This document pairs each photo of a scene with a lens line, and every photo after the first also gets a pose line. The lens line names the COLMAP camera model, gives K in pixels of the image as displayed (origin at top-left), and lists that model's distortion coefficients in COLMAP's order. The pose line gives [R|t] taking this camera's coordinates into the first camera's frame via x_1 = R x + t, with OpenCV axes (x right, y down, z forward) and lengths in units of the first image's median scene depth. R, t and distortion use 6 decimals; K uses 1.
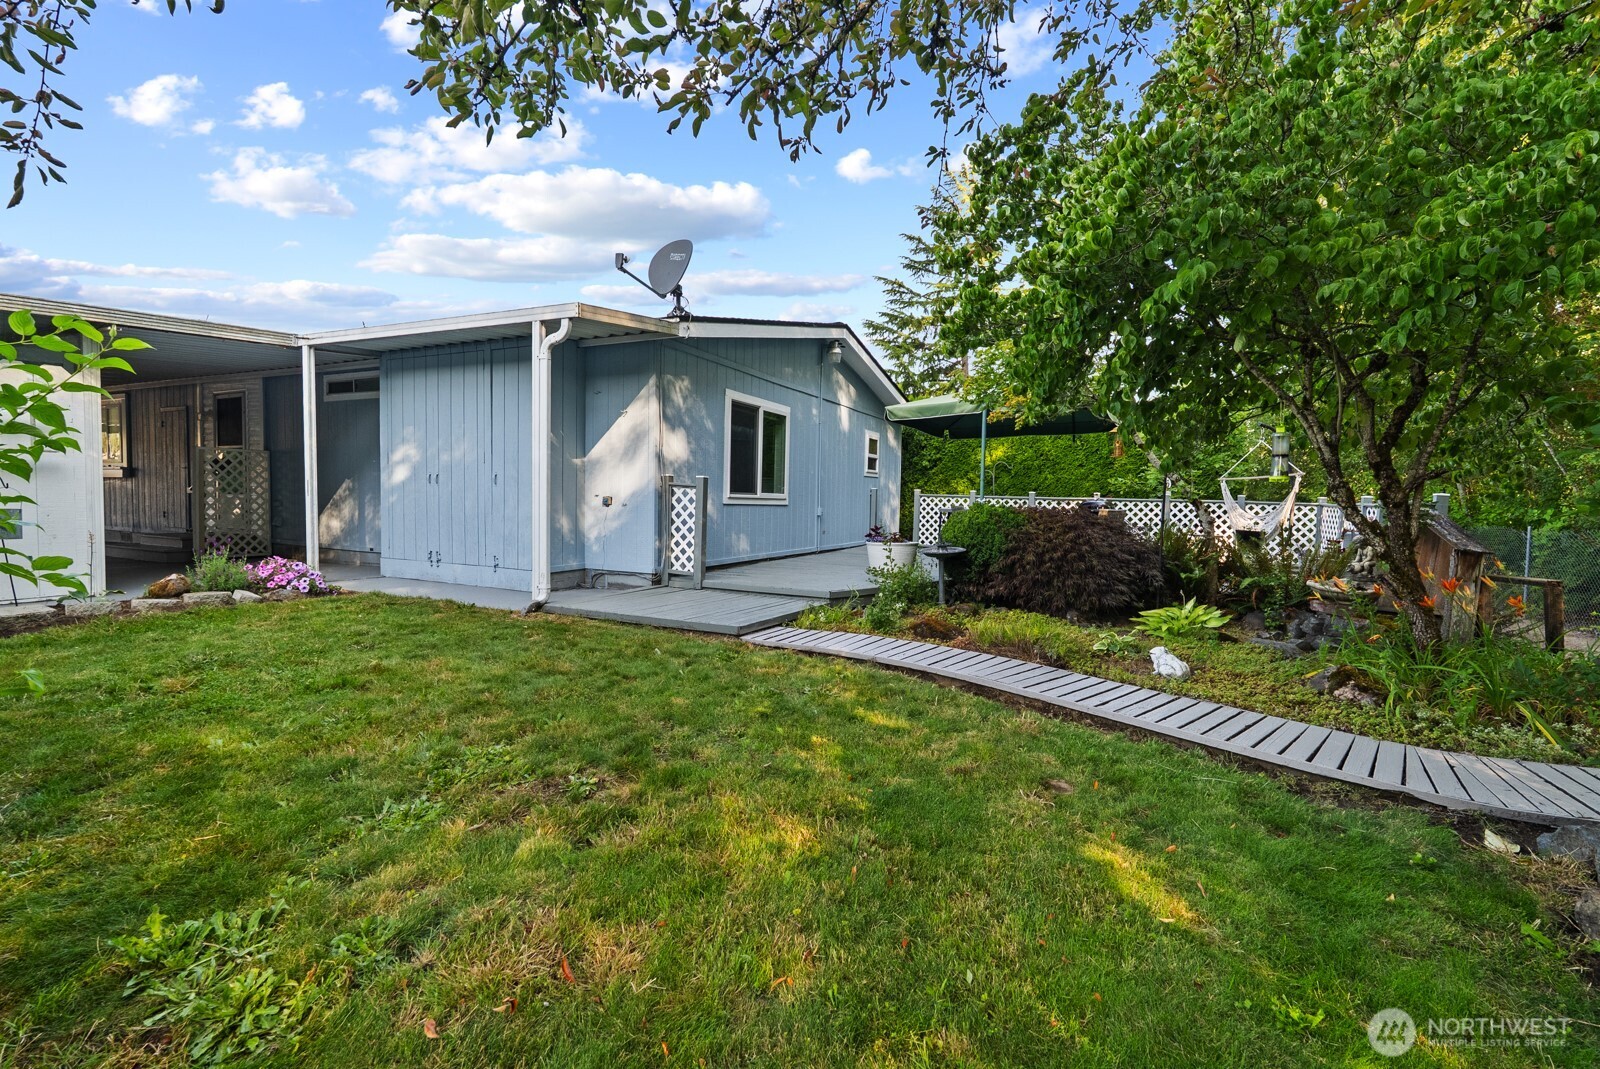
lens RADIAL K [[705.7, 0, 798.3], [0, 705.7, 538.2], [0, 0, 1]] dist [-0.000127, 0.000006]
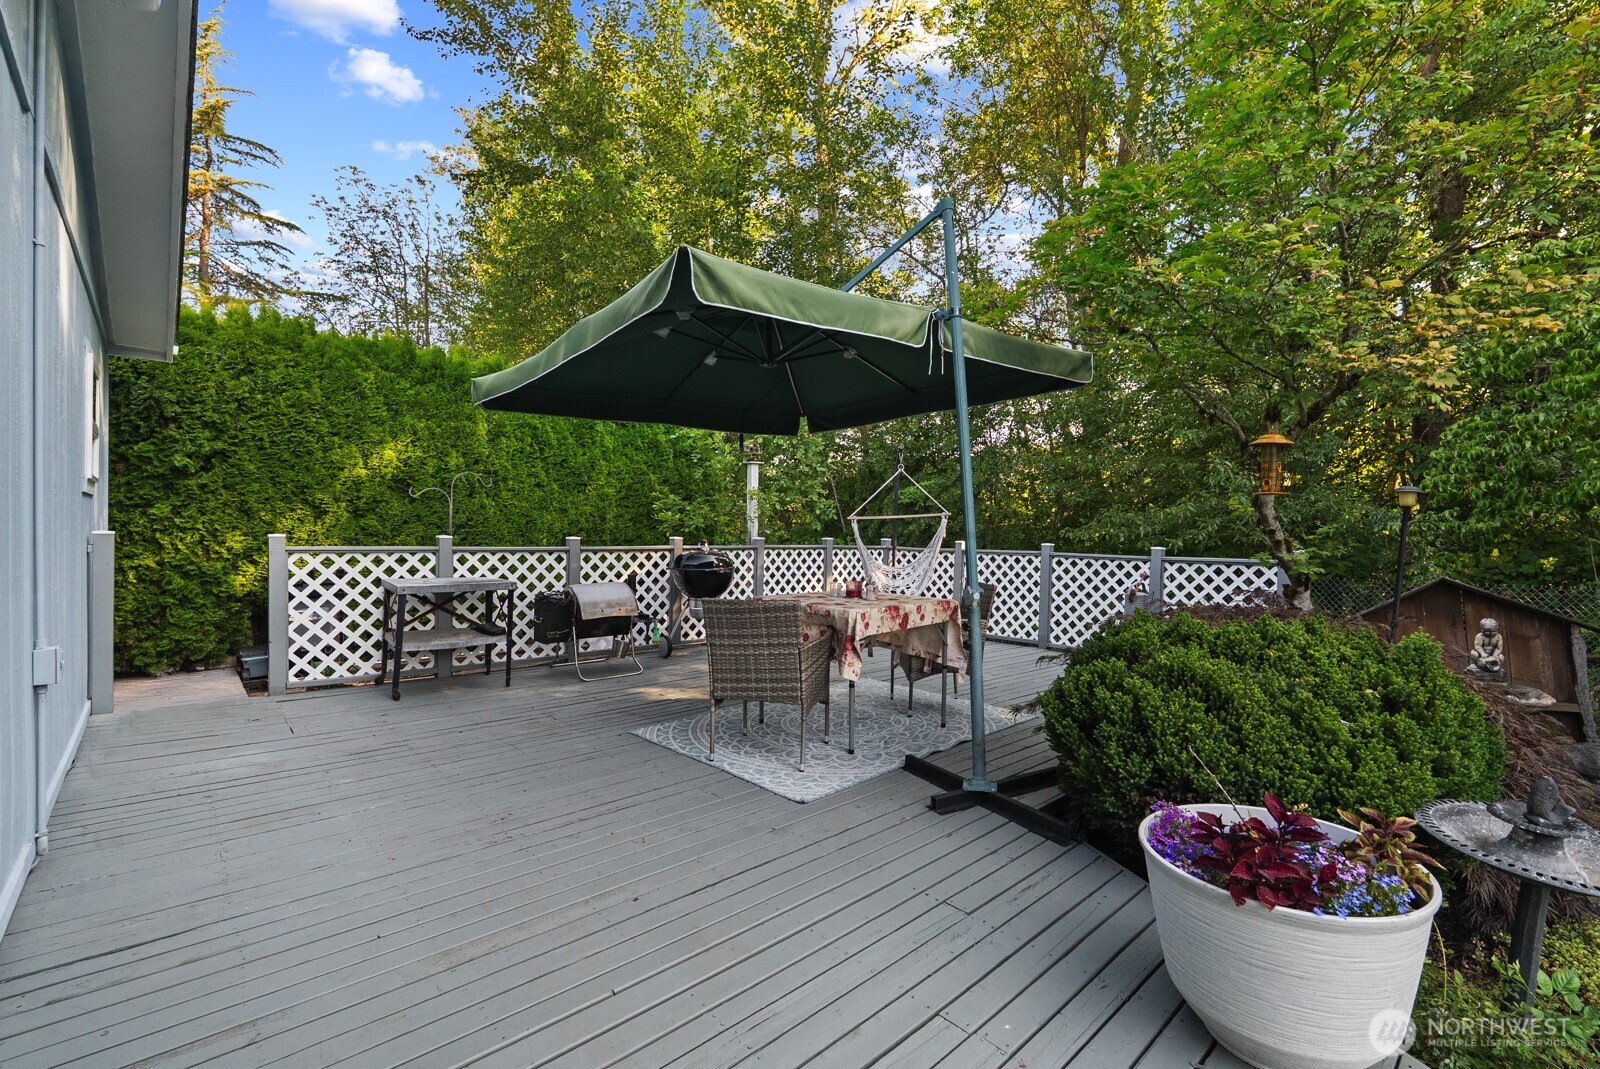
lens RADIAL K [[705.7, 0, 800.8], [0, 705.7, 538.3], [0, 0, 1]] dist [-0.000127, 0.000006]
pose [[0.358708, -0.023820, 0.933146, -0.077104], [0.058536, 0.998281, 0.002980, -0.057629], [-0.931613, 0.053554, 0.359486, 0.701281]]
